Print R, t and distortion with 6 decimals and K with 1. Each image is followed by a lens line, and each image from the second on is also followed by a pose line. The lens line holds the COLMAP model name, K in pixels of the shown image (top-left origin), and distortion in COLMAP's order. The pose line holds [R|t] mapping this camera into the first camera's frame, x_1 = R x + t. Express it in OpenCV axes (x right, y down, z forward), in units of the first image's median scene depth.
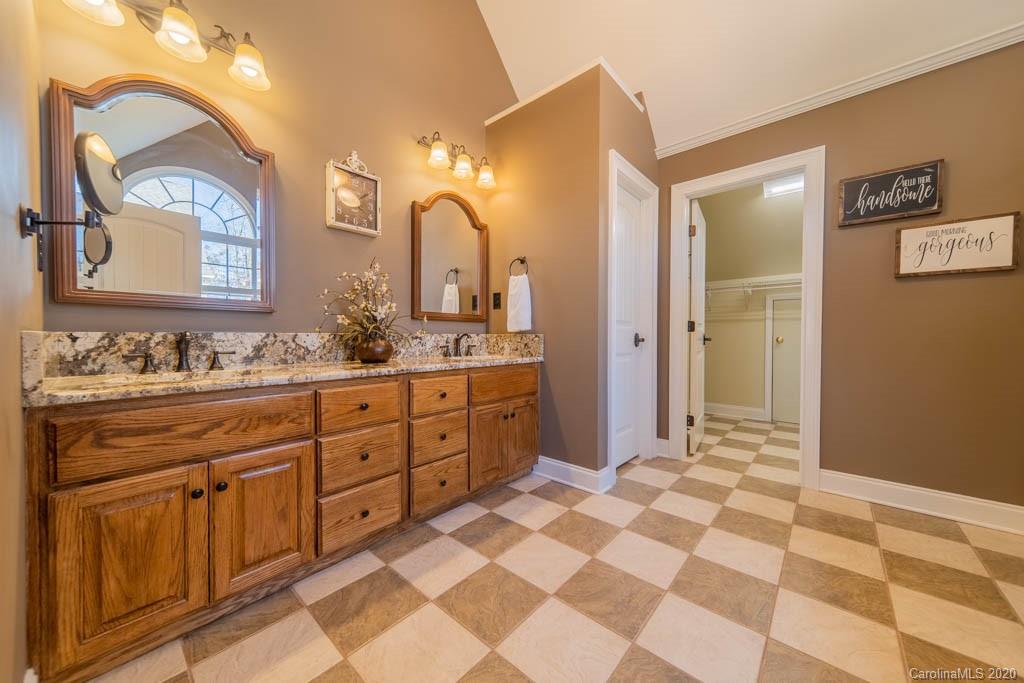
lens RADIAL K [[360.2, 0, 511.1], [0, 360.2, 340.5], [0, 0, 1]] dist [0.008227, -0.000201]
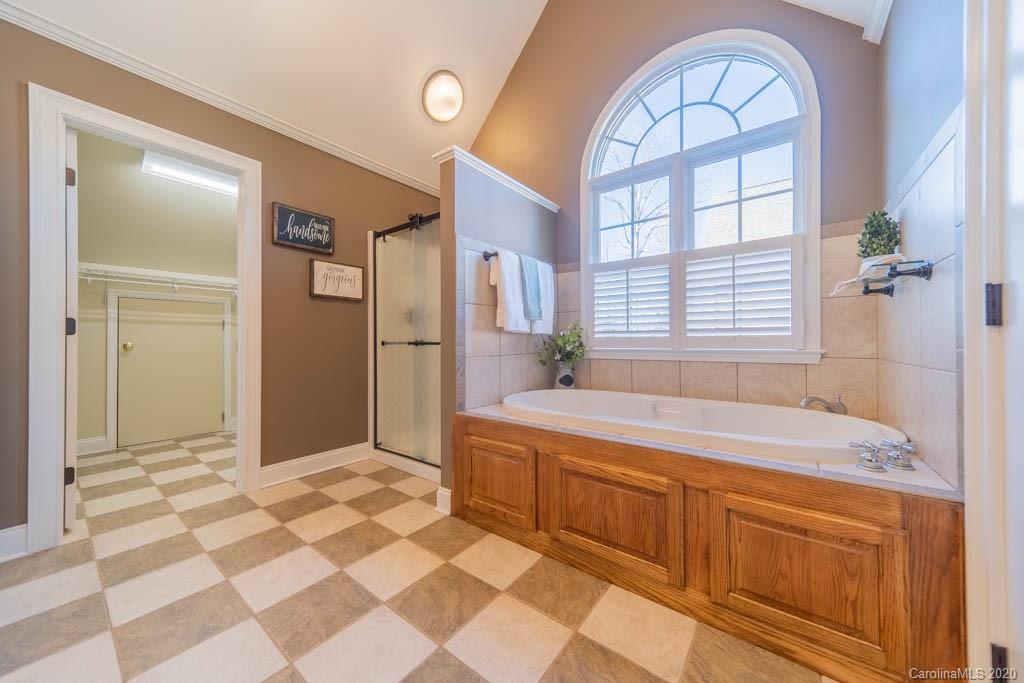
lens RADIAL K [[360.2, 0, 511.1], [0, 360.2, 340.5], [0, 0, 1]] dist [0.008227, -0.000201]
pose [[-0.059629, 0.001519, 0.998219, -0.269069], [0.012969, 0.999916, -0.000747, -0.005385], [-0.998136, 0.012901, -0.059643, 0.379975]]
